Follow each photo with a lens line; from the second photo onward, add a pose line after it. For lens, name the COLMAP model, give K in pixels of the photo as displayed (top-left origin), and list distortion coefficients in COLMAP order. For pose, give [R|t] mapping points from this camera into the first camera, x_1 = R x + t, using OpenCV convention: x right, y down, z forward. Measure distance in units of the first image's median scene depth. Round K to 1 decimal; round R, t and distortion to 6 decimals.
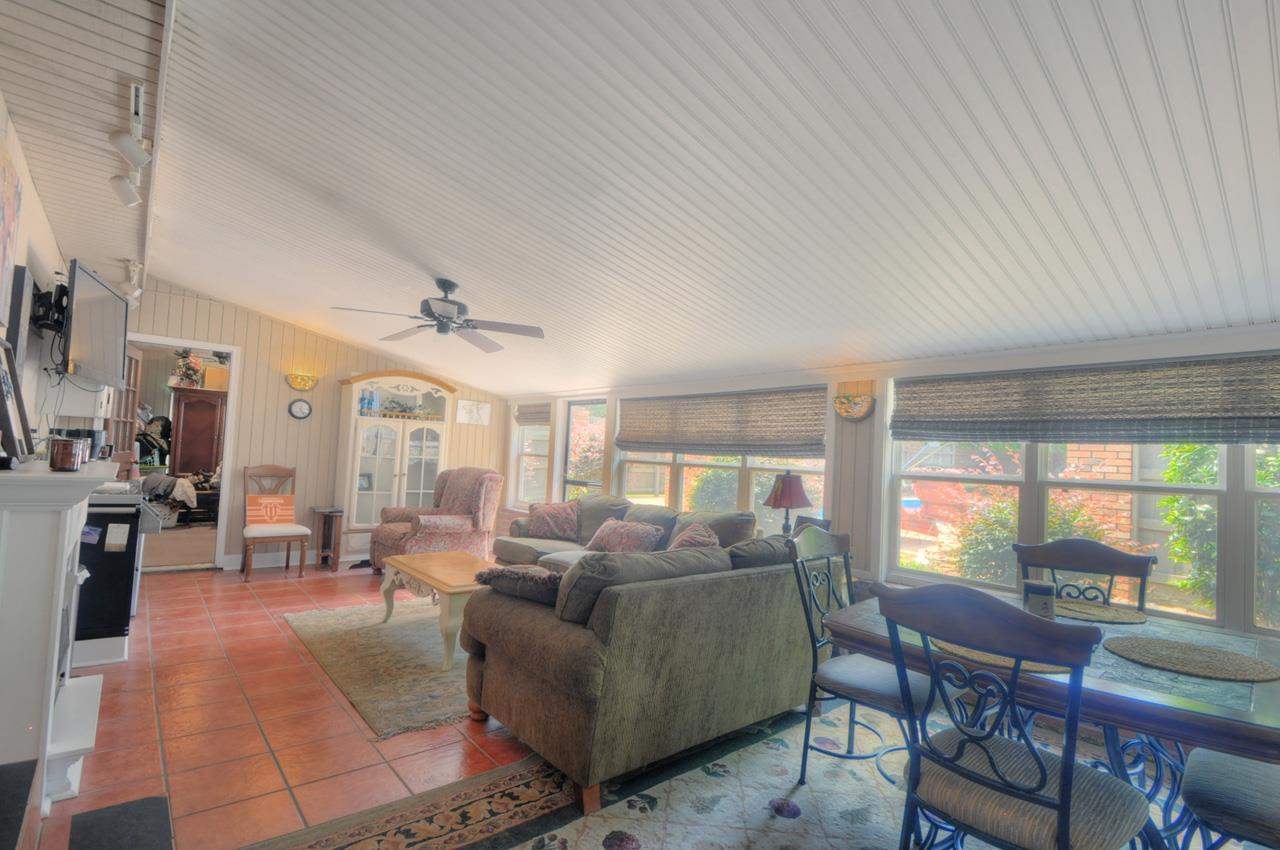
lens RADIAL K [[593.1, 0, 644.0], [0, 593.1, 436.0], [0, 0, 1]] dist [-0.001750, -0.000696]
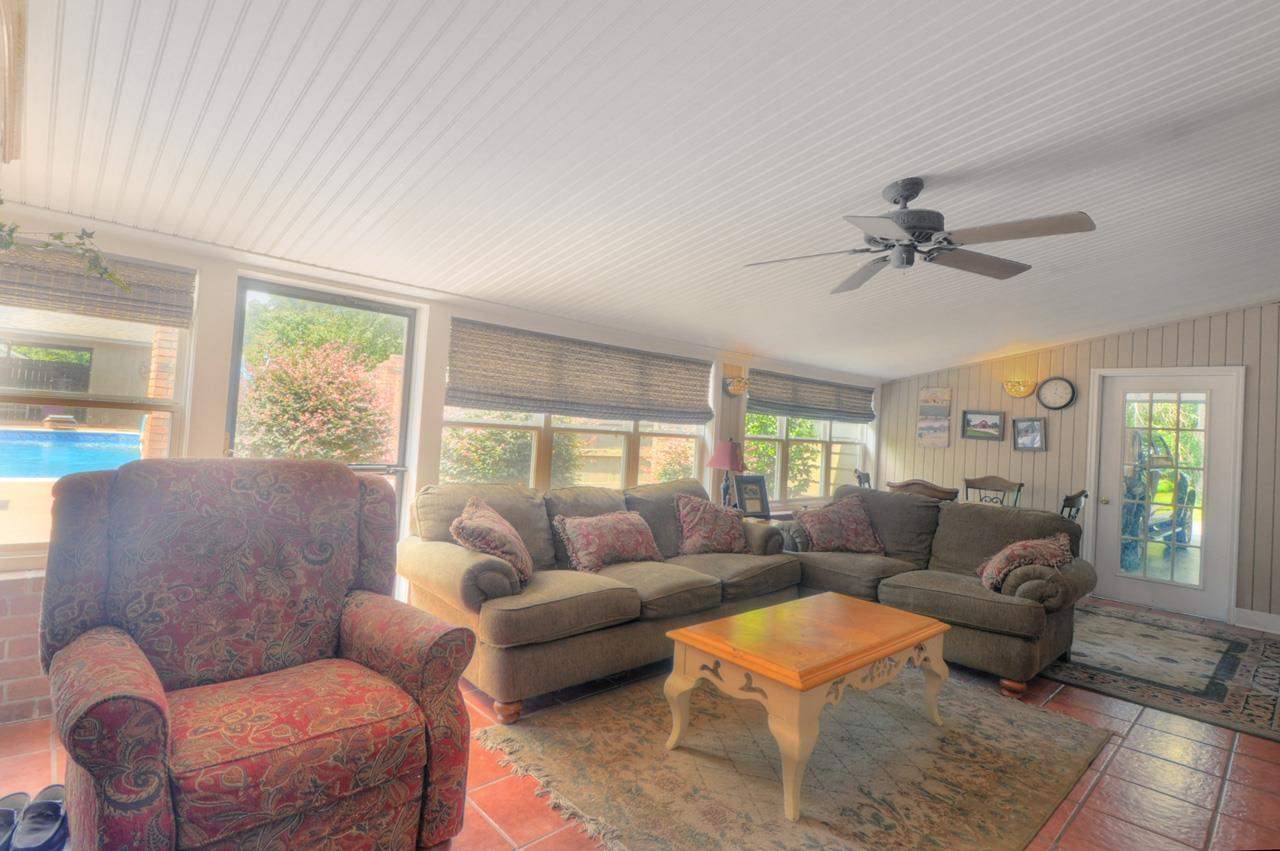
lens RADIAL K [[611.3, 0, 624.8], [0, 611.3, 423.4], [0, 0, 1]] dist [-0.001232, -0.000451]
pose [[-0.018148, -0.047098, 0.998725, -0.835093], [-0.098617, 0.994104, 0.045088, -0.003505], [-0.994960, -0.097673, -0.022685, 1.089684]]
